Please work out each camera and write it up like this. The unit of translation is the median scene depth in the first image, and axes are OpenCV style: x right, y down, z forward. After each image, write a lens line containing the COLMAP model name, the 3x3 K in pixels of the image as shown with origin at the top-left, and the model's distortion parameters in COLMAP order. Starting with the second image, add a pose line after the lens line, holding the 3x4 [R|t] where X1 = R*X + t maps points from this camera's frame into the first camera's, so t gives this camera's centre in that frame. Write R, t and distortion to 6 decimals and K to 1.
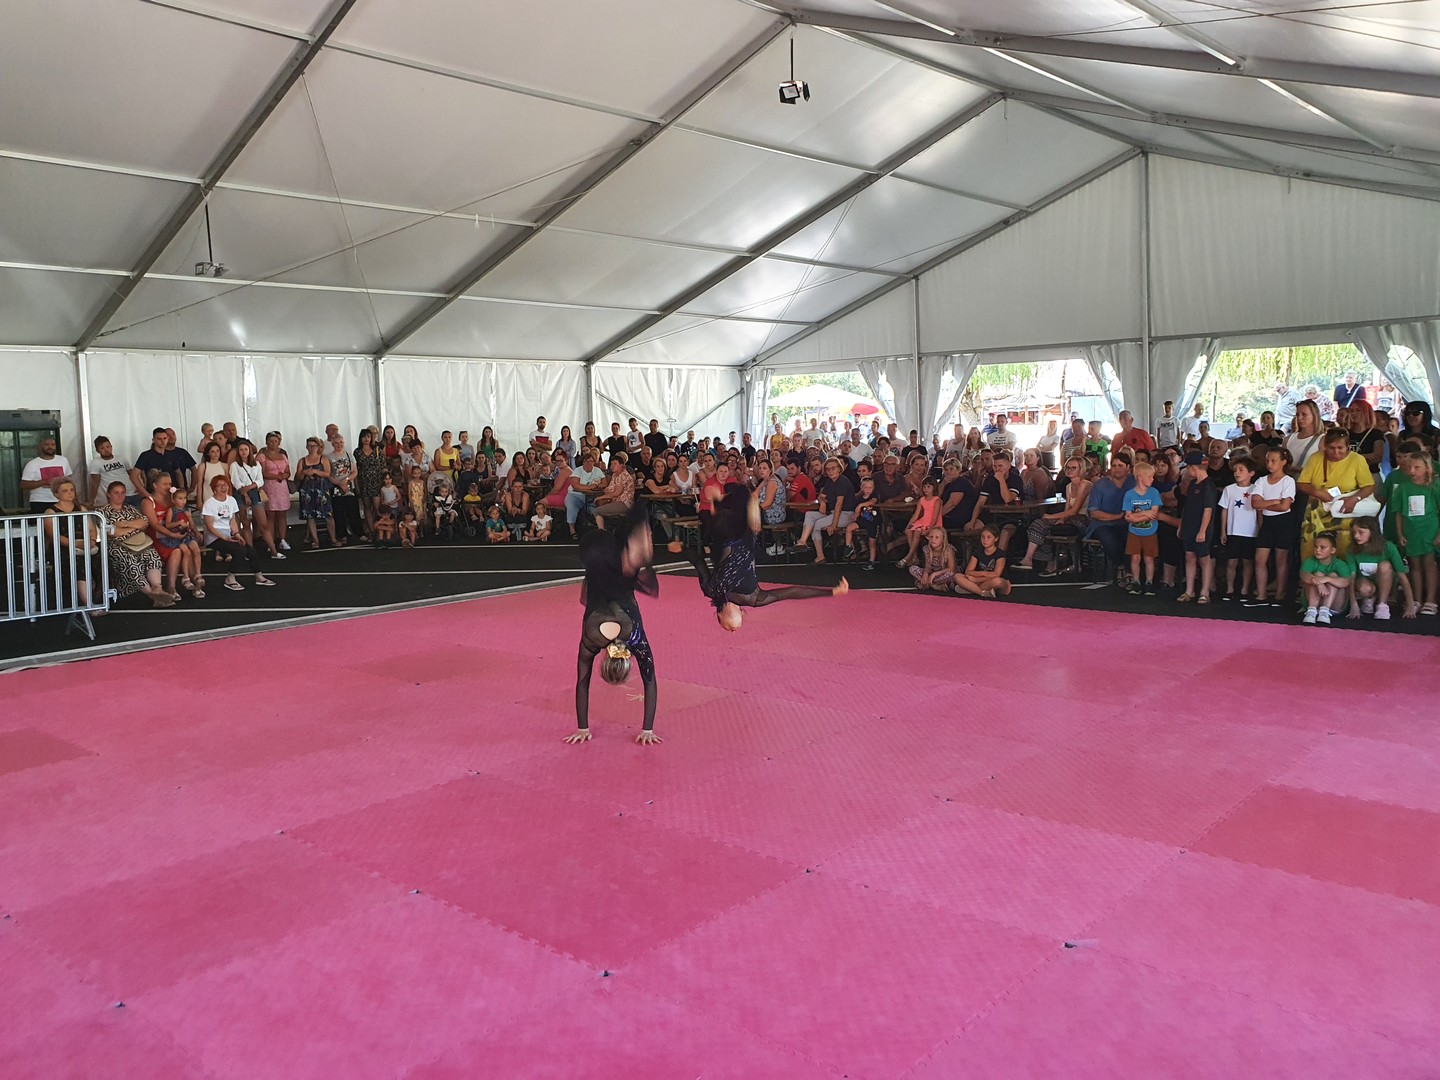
lens RADIAL K [[1090.0, 0, 708.0], [0, 1090.0, 533.2], [0, 0, 1]] dist [0.010426, 0.003432]
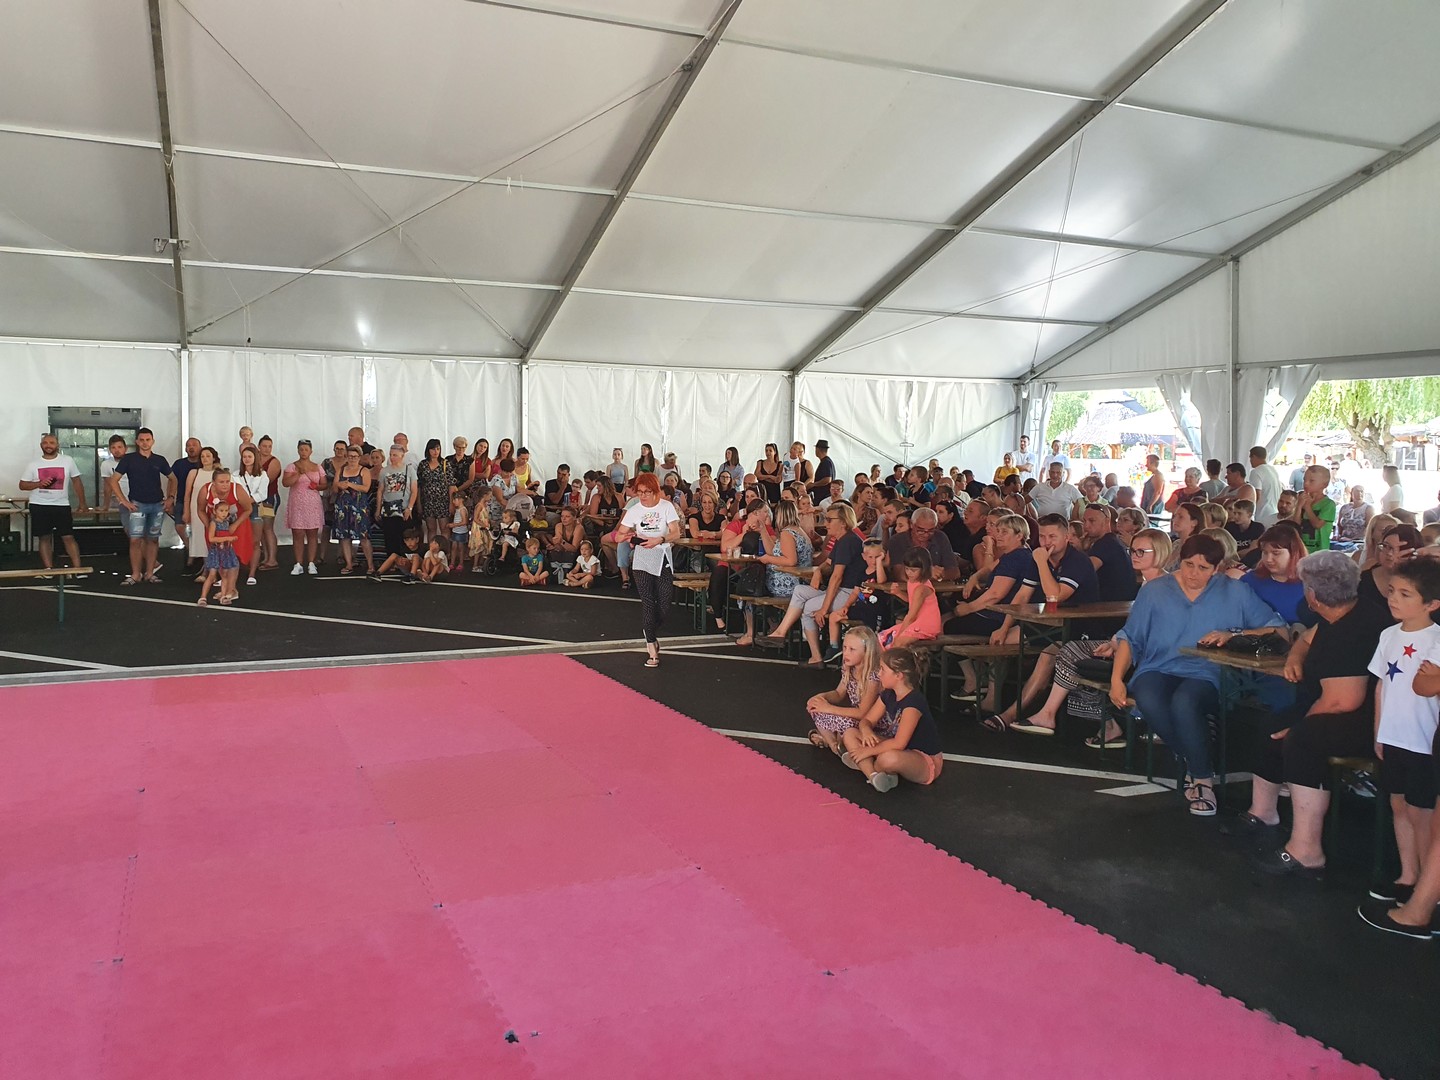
lens RADIAL K [[1098.2, 0, 719.0], [0, 1098.2, 516.1], [0, 0, 1]] dist [0.009760, 0.009314]
pose [[0.921346, 0.060926, -0.383939, 0.193246], [-0.075459, 0.996886, -0.022887, -0.027511], [0.381349, 0.050059, 0.923075, 0.243212]]
